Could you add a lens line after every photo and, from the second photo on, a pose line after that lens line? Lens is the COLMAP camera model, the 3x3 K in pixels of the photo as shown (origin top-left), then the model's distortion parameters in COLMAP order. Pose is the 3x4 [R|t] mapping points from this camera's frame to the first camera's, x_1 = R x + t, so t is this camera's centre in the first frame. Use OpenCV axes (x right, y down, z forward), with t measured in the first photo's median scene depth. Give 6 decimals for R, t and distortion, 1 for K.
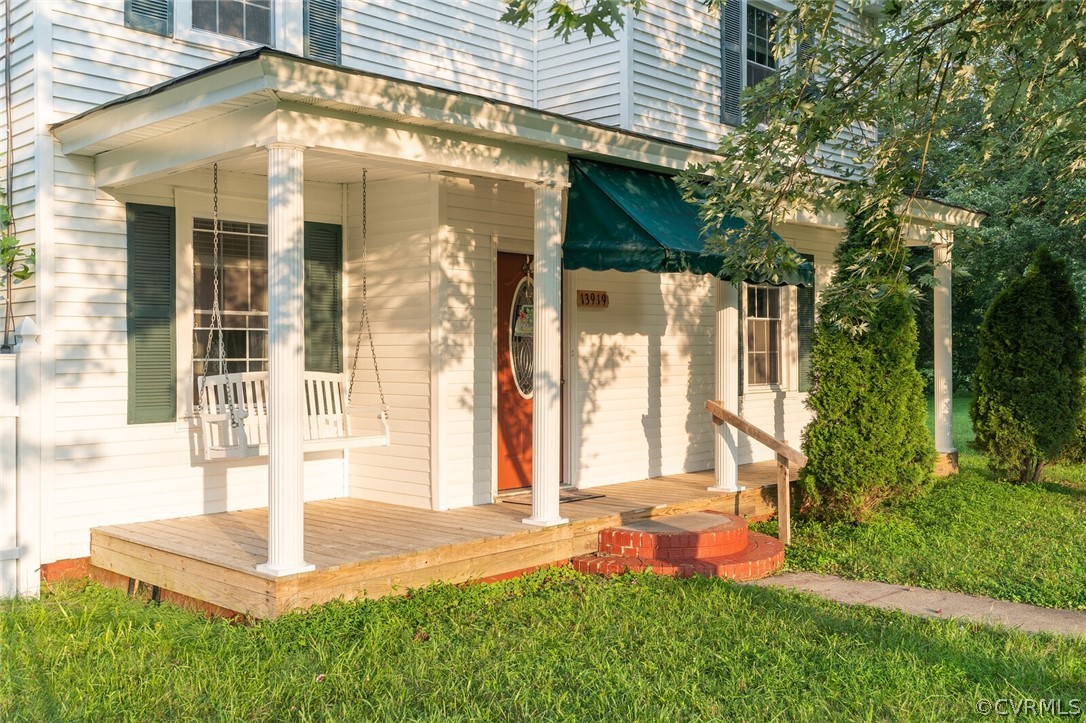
lens RADIAL K [[1057.1, 0, 543.0], [0, 1057.1, 361.5], [0, 0, 1]] dist [0.001560, 0.000730]
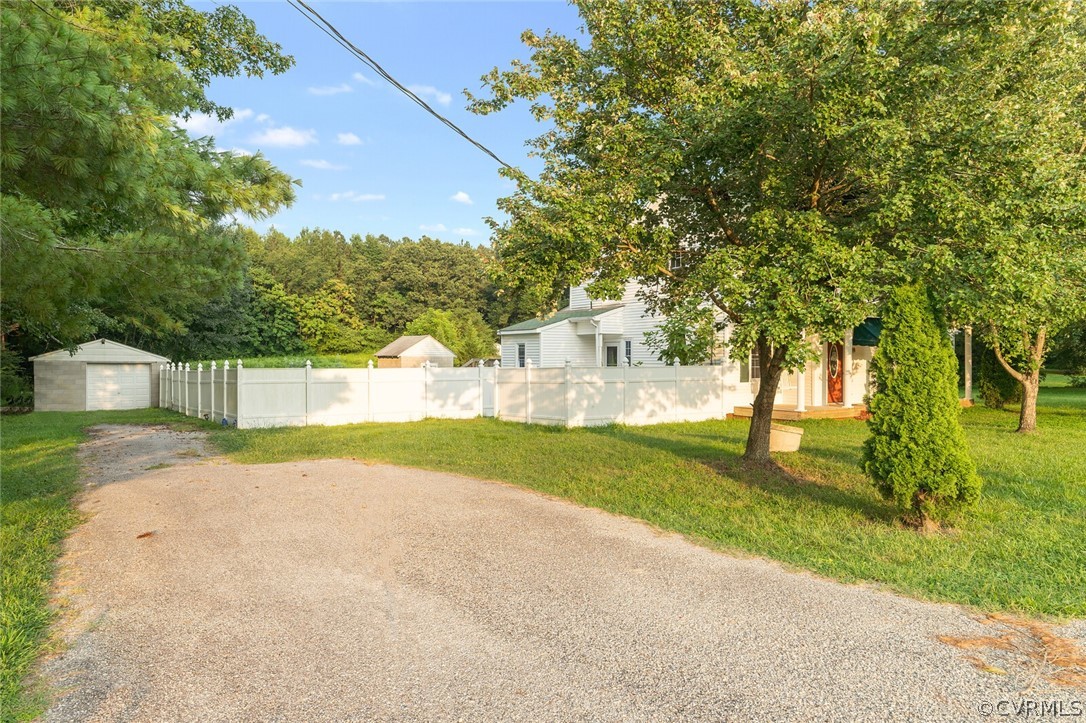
lens RADIAL K [[734.7, 0, 543.0], [0, 734.7, 361.5], [0, 0, 1]] dist [-0.002074, -0.000755]
pose [[0.972020, 0.009229, -0.234718, -0.359477], [-0.009033, 0.999957, 0.001909, -0.014872], [0.234726, 0.000265, 0.972062, -1.532424]]
